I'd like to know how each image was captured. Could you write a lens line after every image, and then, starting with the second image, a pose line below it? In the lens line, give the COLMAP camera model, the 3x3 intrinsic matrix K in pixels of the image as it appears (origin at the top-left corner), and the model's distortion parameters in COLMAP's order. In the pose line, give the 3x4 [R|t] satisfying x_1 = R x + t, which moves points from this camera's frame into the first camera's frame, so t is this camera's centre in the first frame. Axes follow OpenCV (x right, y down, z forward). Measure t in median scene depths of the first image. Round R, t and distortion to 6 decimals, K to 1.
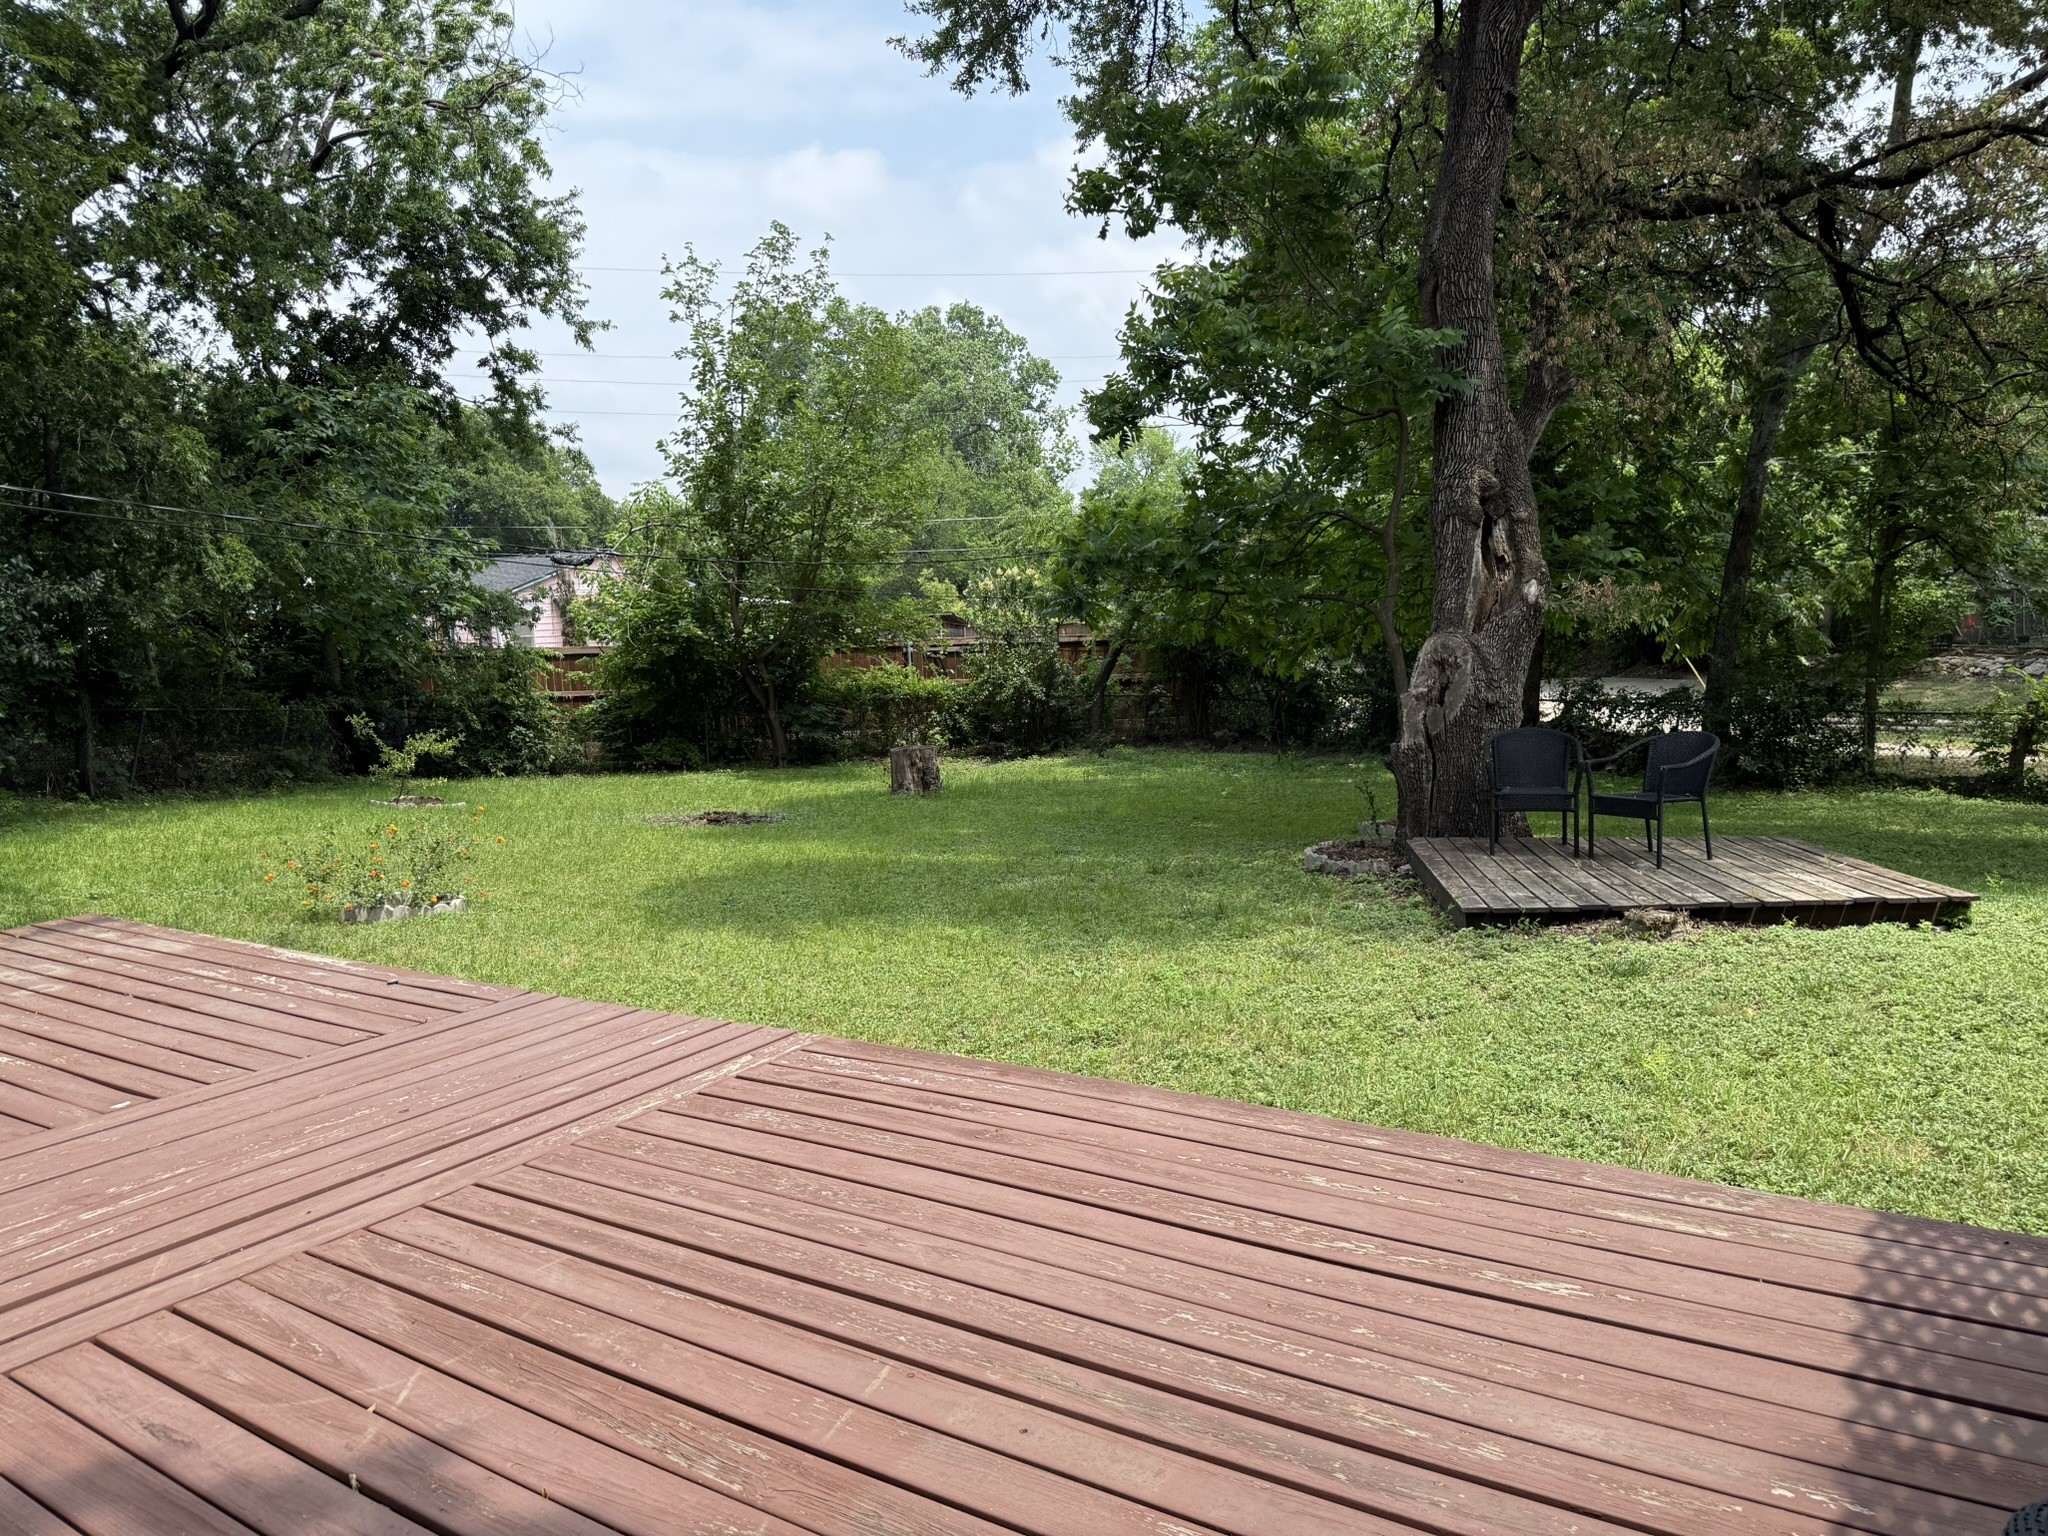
lens RADIAL K [[1426.7, 0, 1024.0], [0, 1426.7, 768.0], [0, 0, 1]] dist [0.131776, -0.228586]
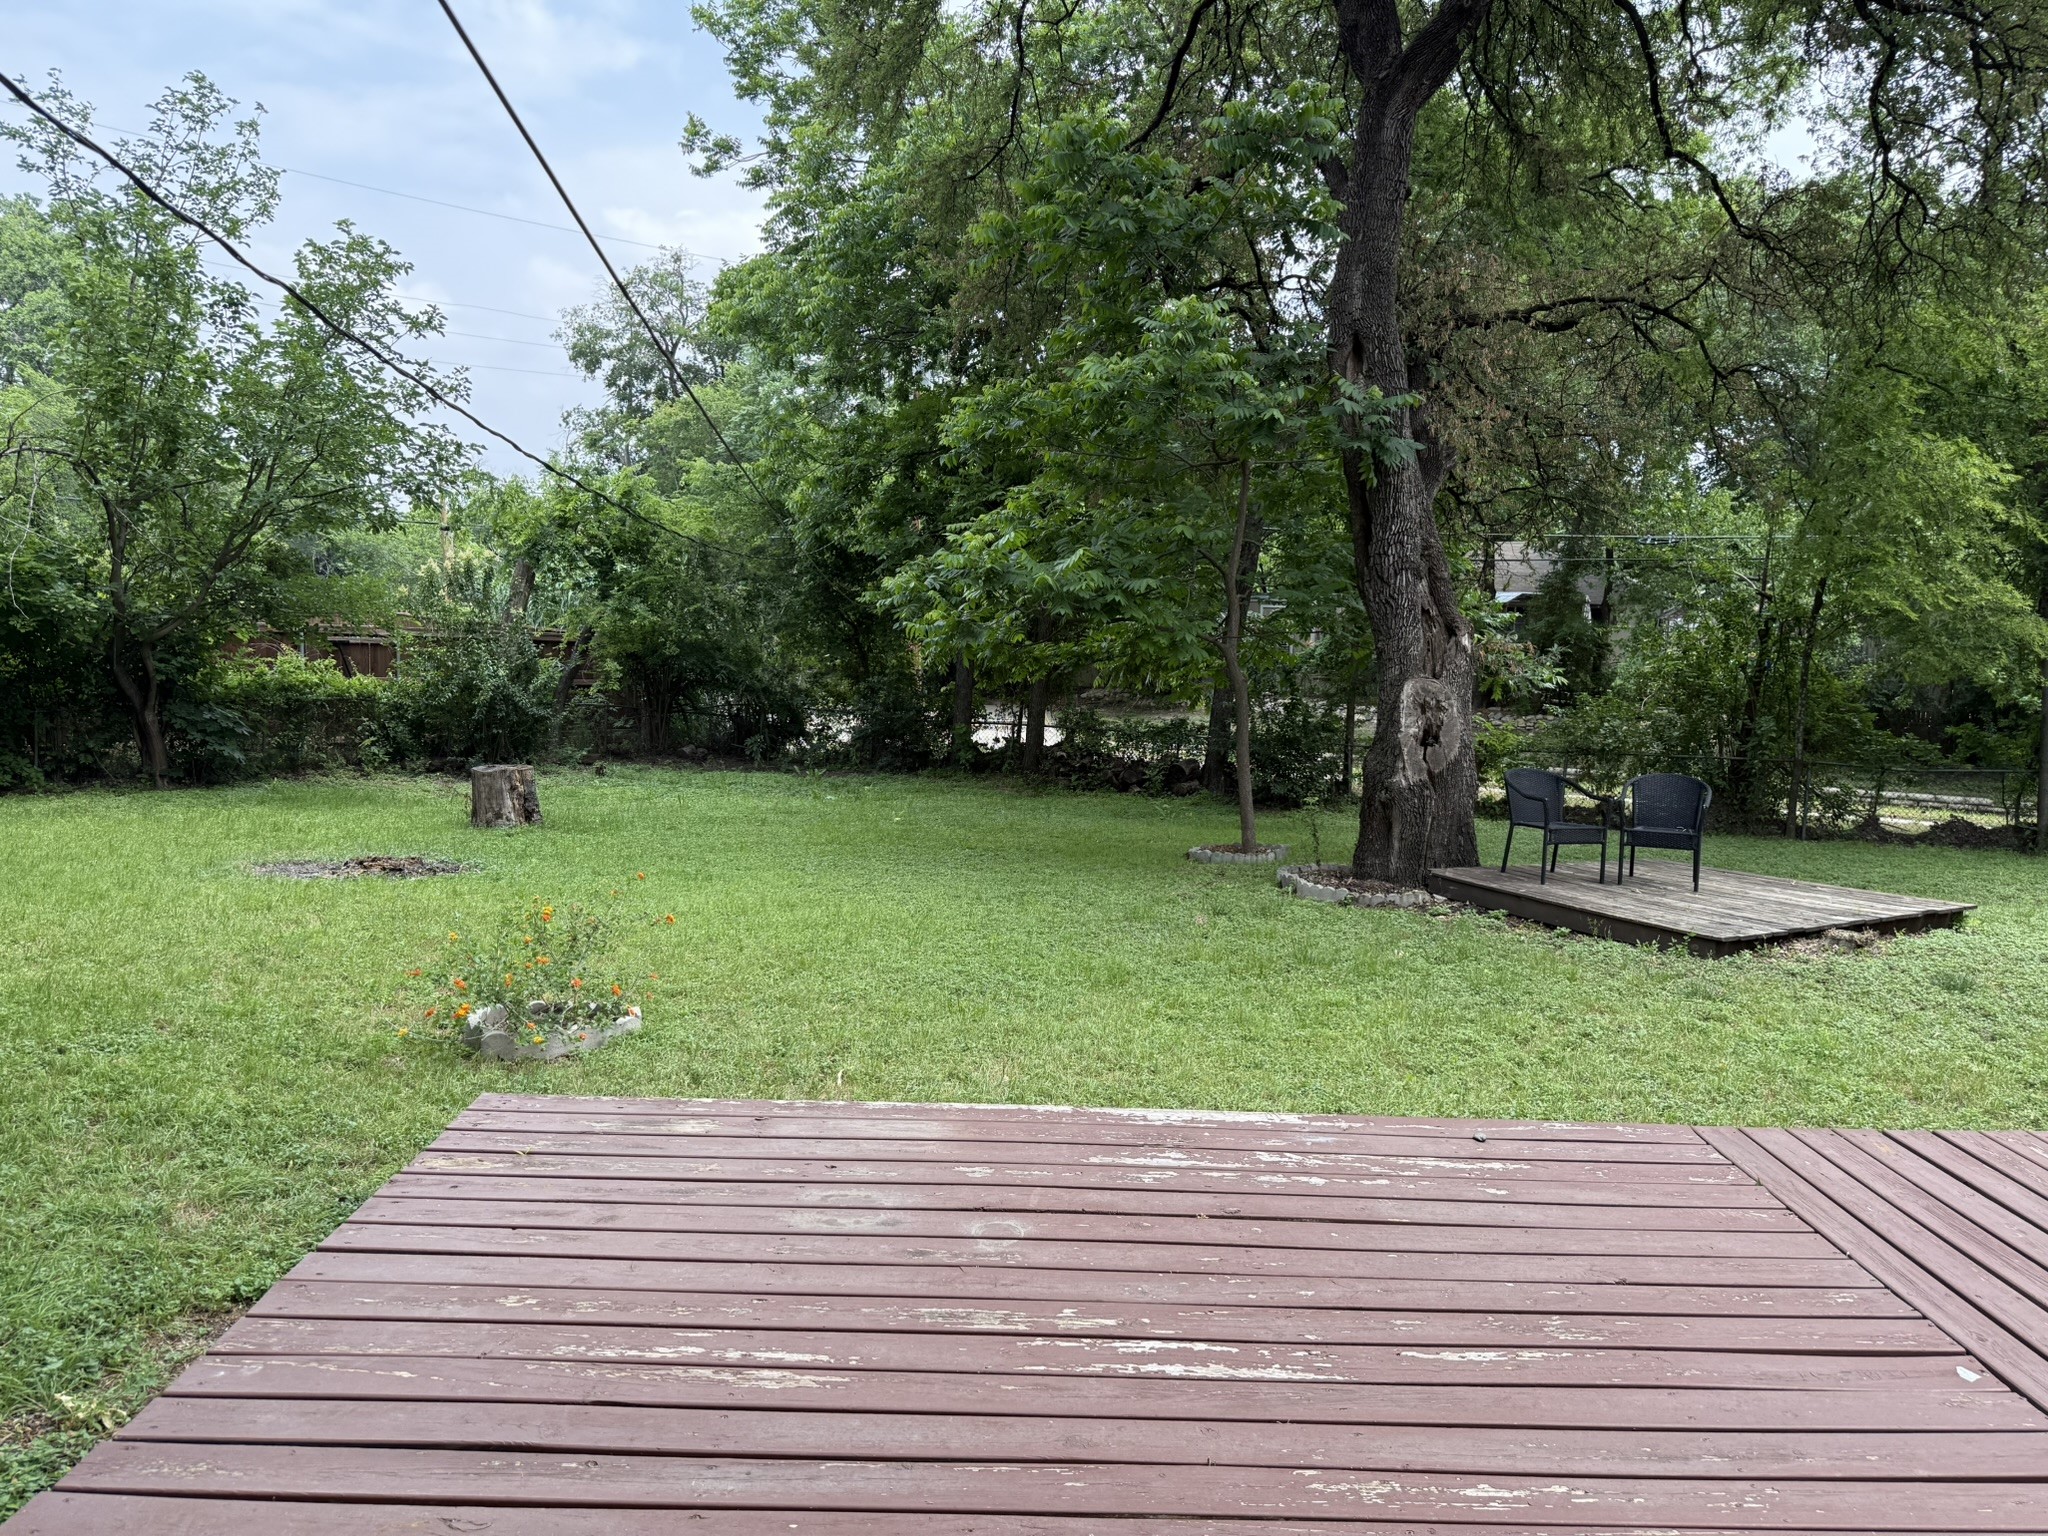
lens RADIAL K [[1426.7, 0, 1024.0], [0, 1426.7, 768.0], [0, 0, 1]] dist [0.131776, -0.228586]
pose [[0.807598, 0.006123, 0.589702, -0.259213], [-0.003123, 0.999976, -0.006106, -0.008001], [-0.589726, 0.003090, 0.807598, 0.133522]]
